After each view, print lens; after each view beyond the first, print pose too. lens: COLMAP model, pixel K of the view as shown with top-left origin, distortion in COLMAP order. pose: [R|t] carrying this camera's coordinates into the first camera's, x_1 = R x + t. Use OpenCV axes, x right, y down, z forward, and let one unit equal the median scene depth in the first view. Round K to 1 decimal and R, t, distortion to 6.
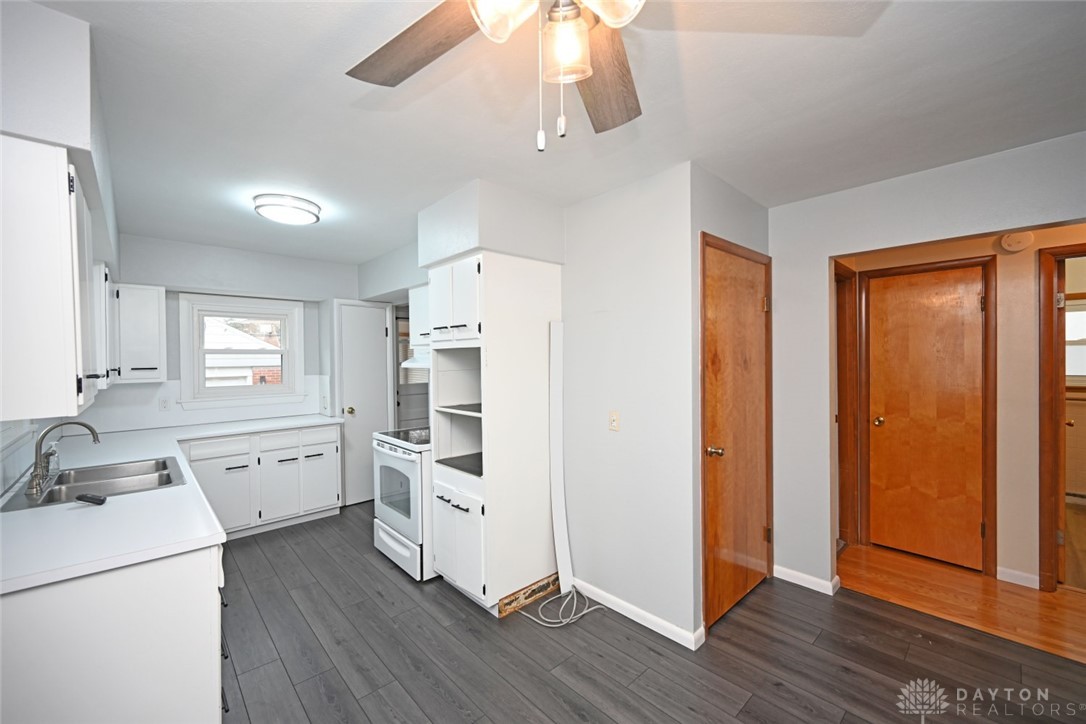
lens RADIAL K [[437.7, 0, 545.4], [0, 437.7, 364.0], [0, 0, 1]] dist [0.000172, -0.000154]
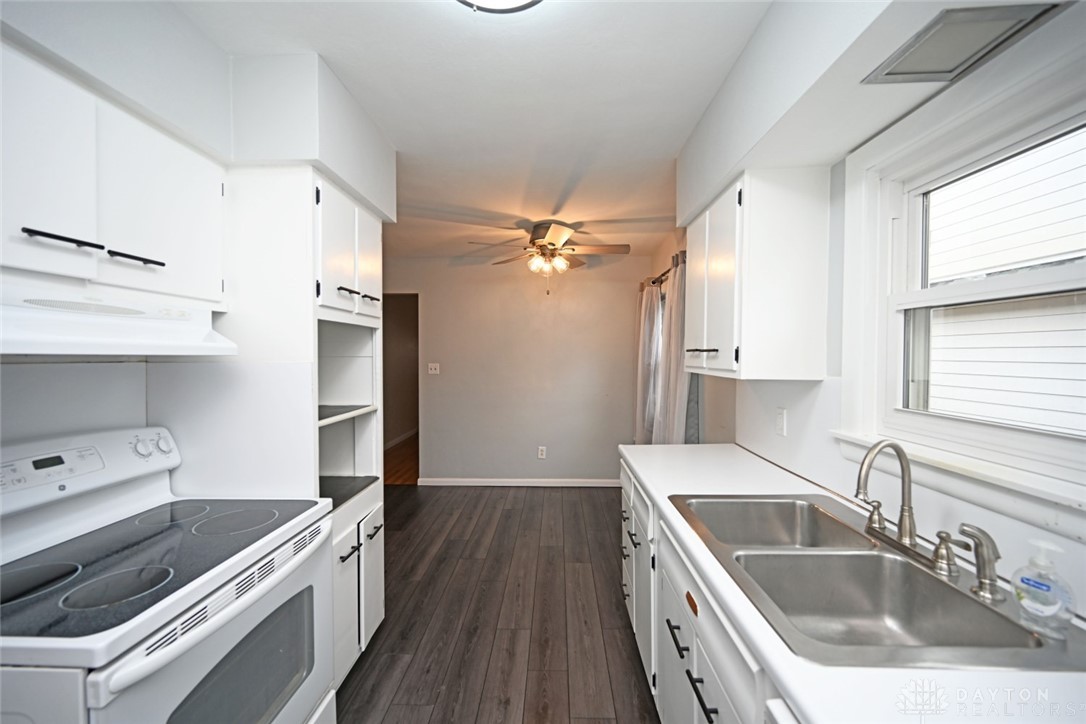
lens RADIAL K [[437.7, 0, 545.4], [0, 437.7, 364.0], [0, 0, 1]] dist [0.000172, -0.000154]
pose [[-0.718620, -0.007319, 0.695365, -1.117626], [0.012589, 0.999644, 0.023531, 0.019161], [-0.695289, 0.025663, -0.718272, 1.579724]]
